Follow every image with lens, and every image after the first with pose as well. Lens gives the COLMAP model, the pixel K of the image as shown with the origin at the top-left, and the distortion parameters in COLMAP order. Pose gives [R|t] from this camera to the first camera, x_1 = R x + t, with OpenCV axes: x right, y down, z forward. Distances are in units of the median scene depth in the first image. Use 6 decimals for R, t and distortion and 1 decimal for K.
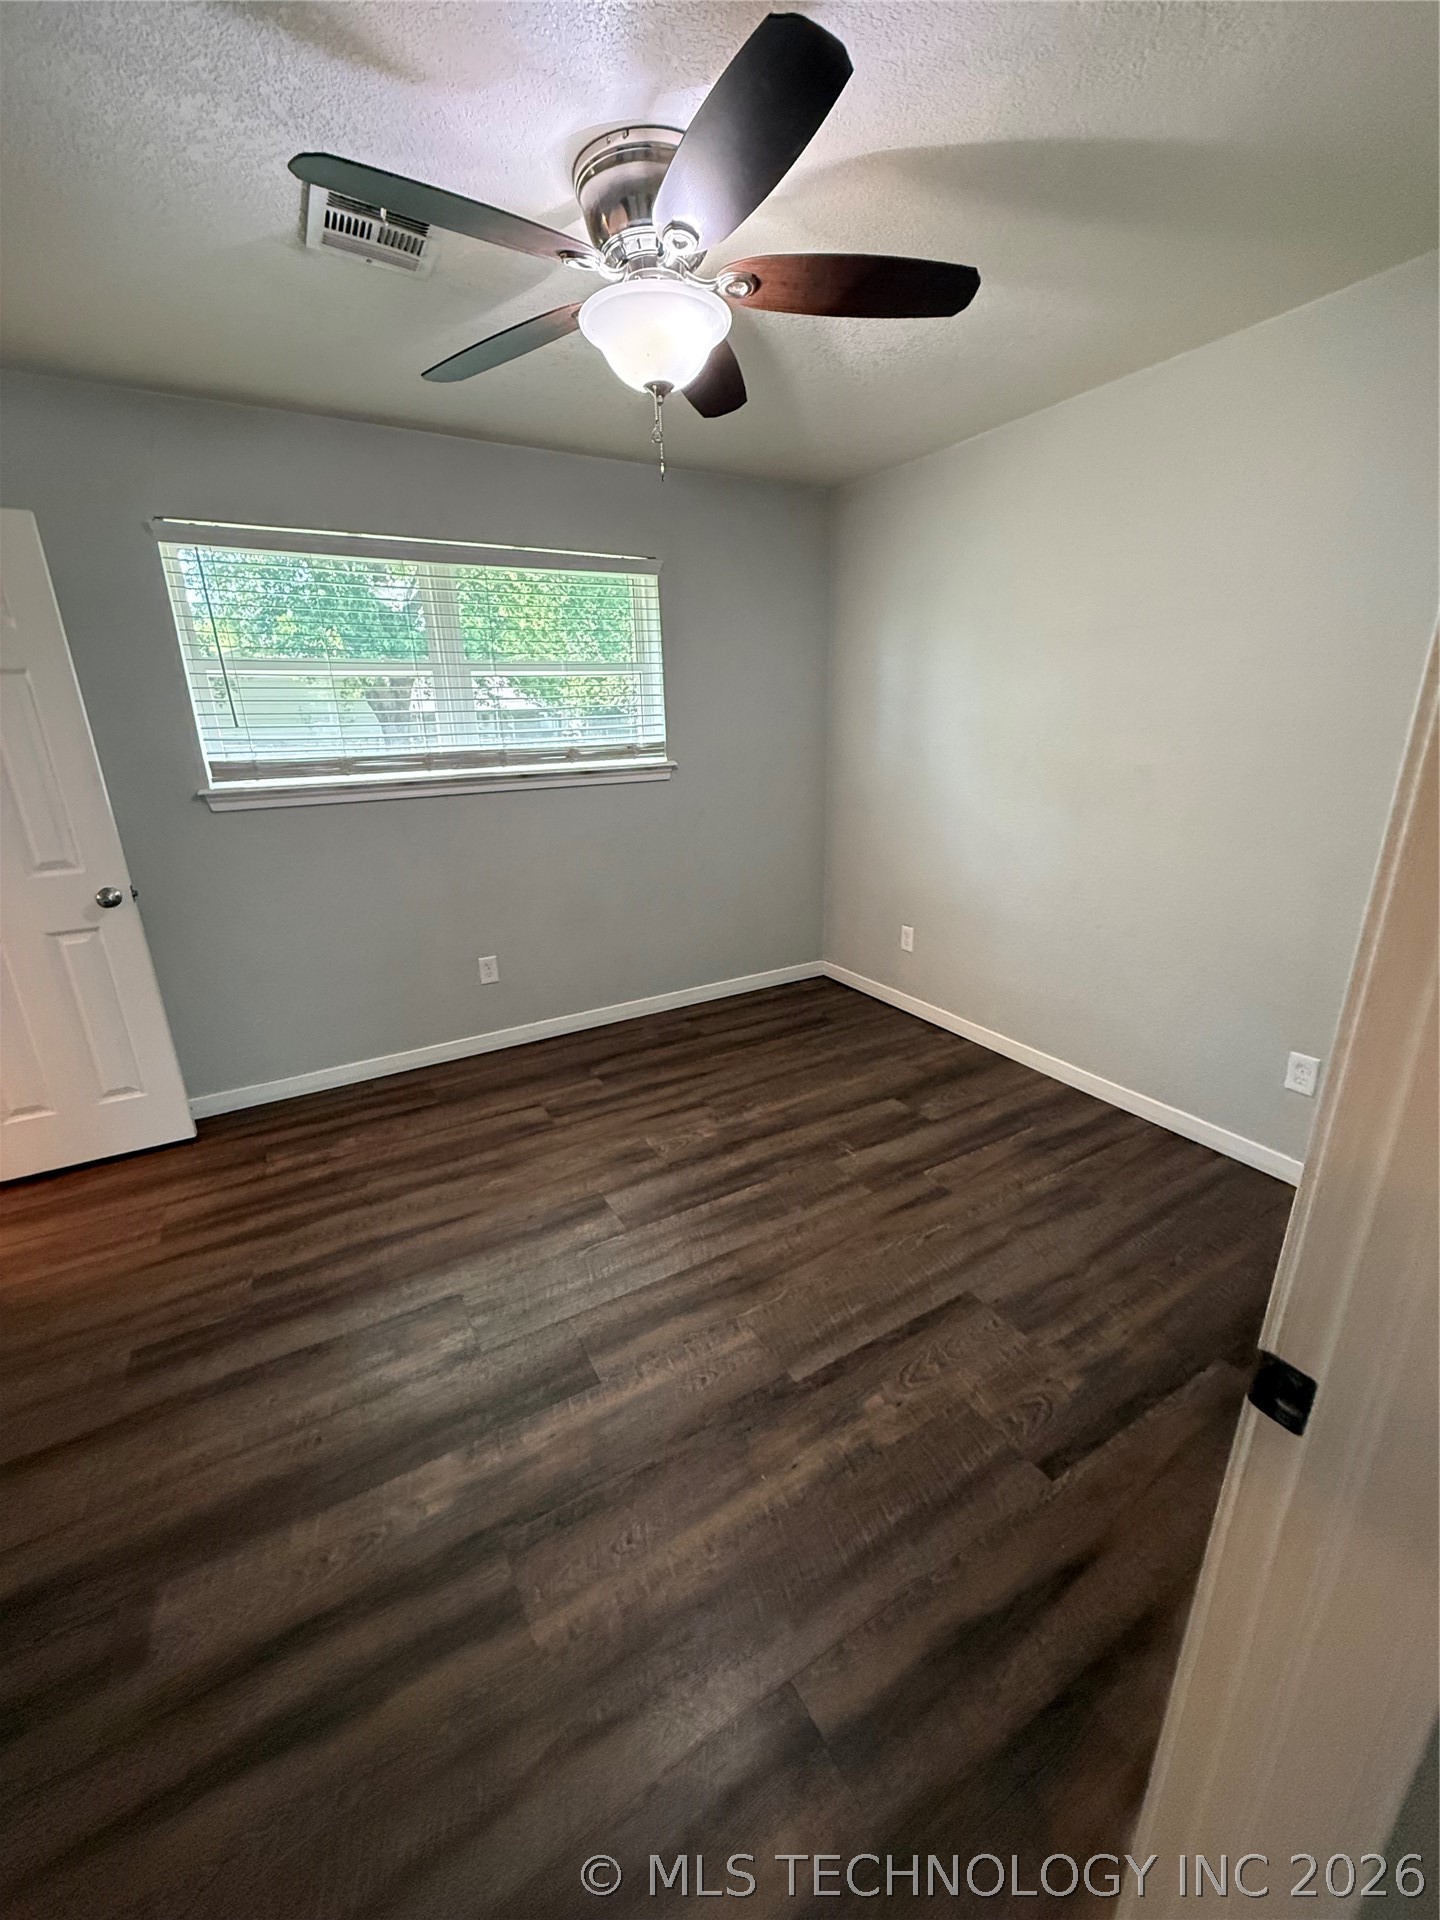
lens RADIAL K [[766.0, 0, 711.2], [0, 766.0, 953.1], [0, 0, 1]] dist [-0.000218, 0.000041]
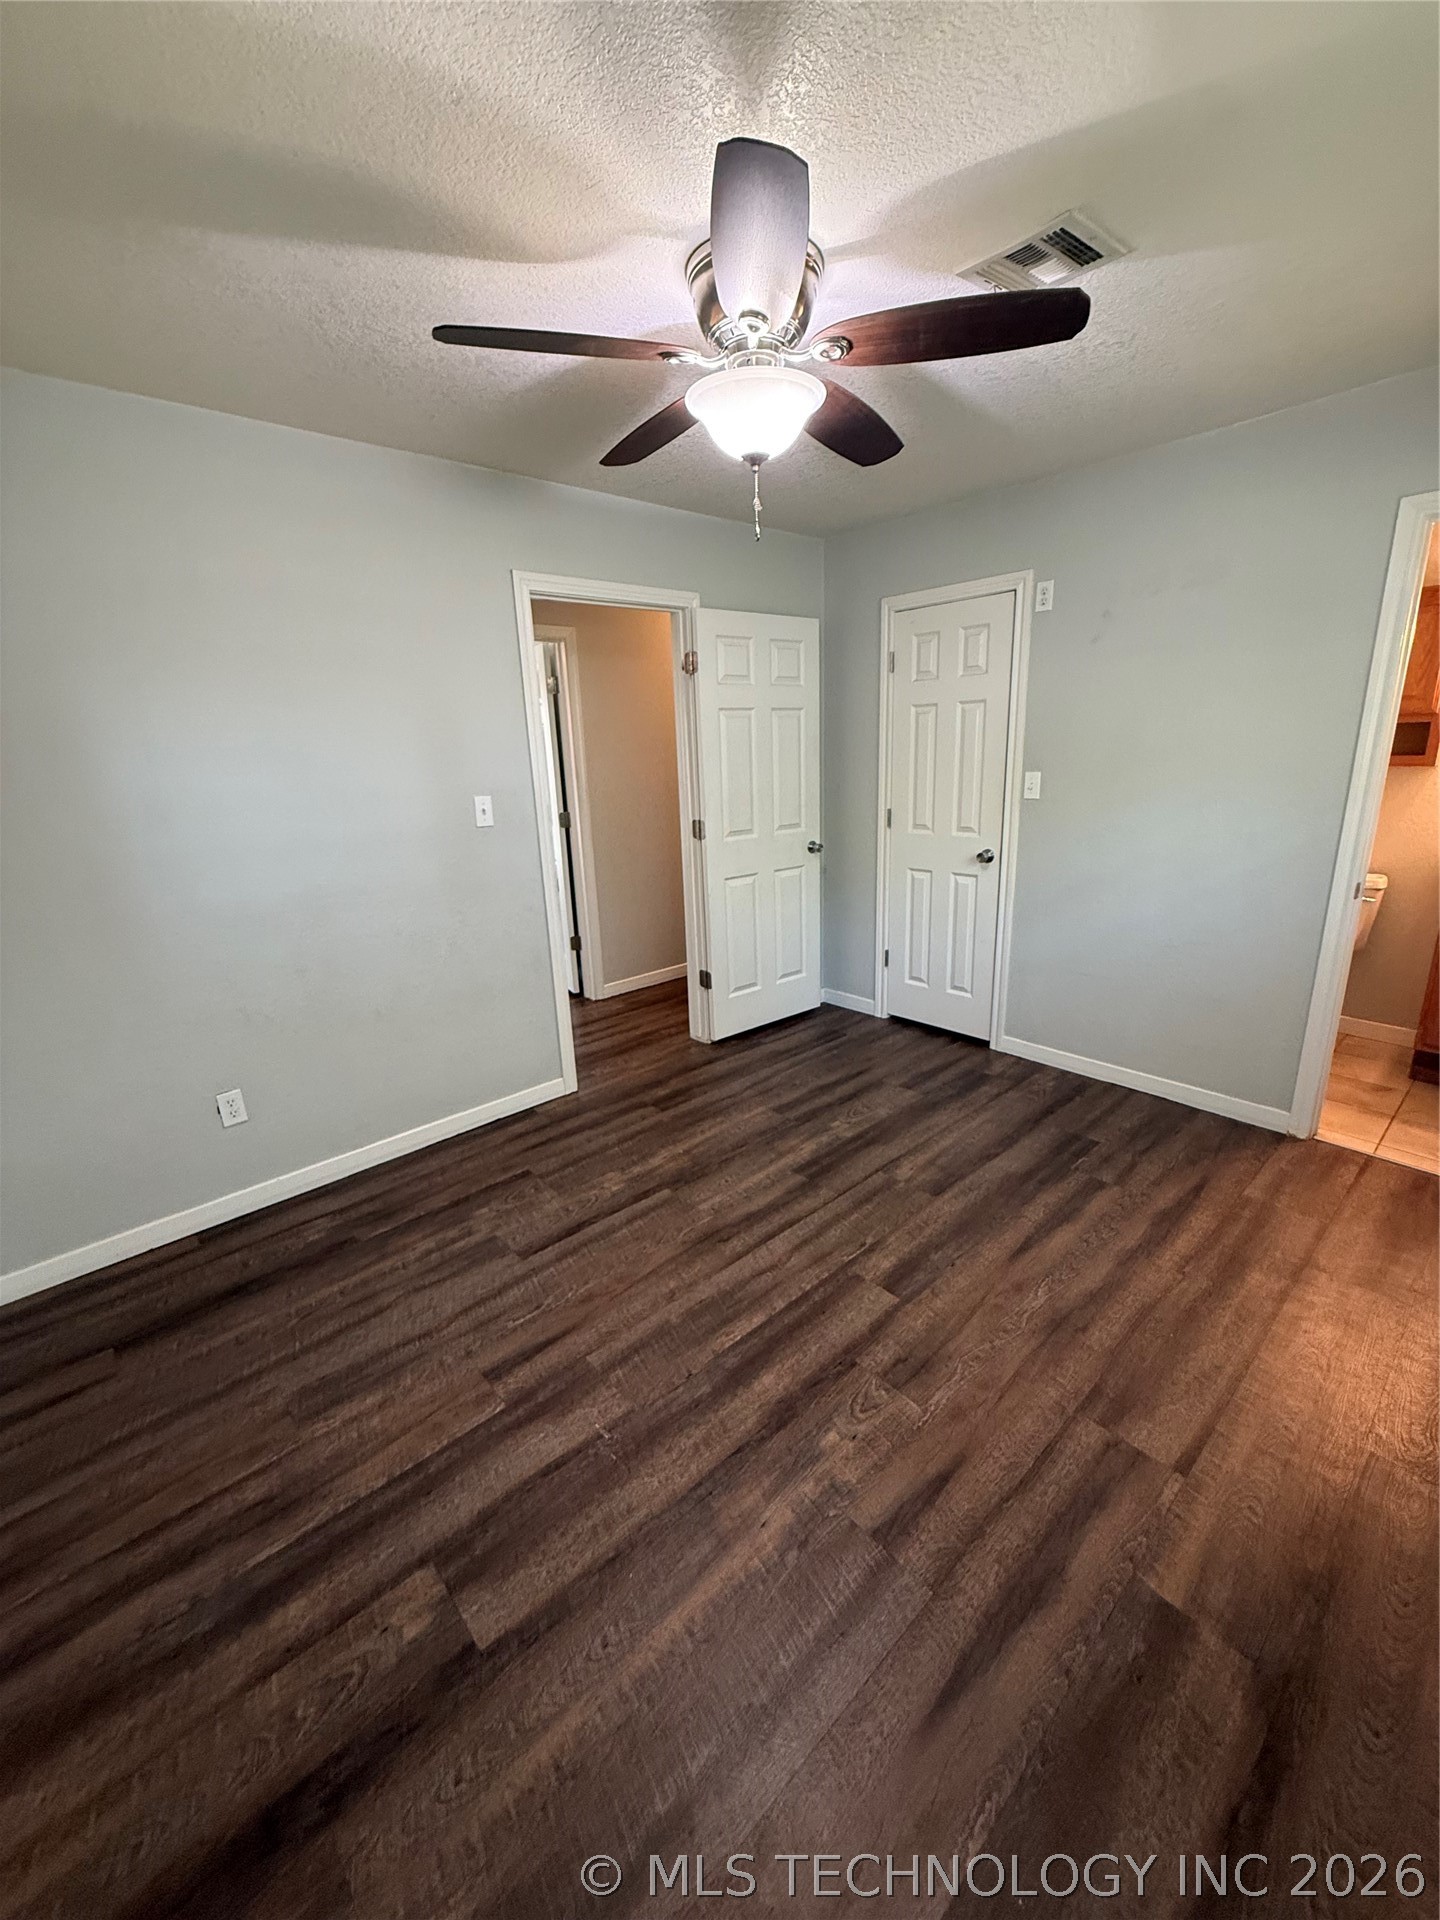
lens RADIAL K [[766.0, 0, 711.2], [0, 766.0, 953.1], [0, 0, 1]] dist [-0.000218, 0.000041]
pose [[-0.977589, 0.109093, -0.180053, 0.184632], [-0.006481, 0.839261, 0.543690, -0.492265], [0.210424, 0.532672, -0.819745, 1.504760]]
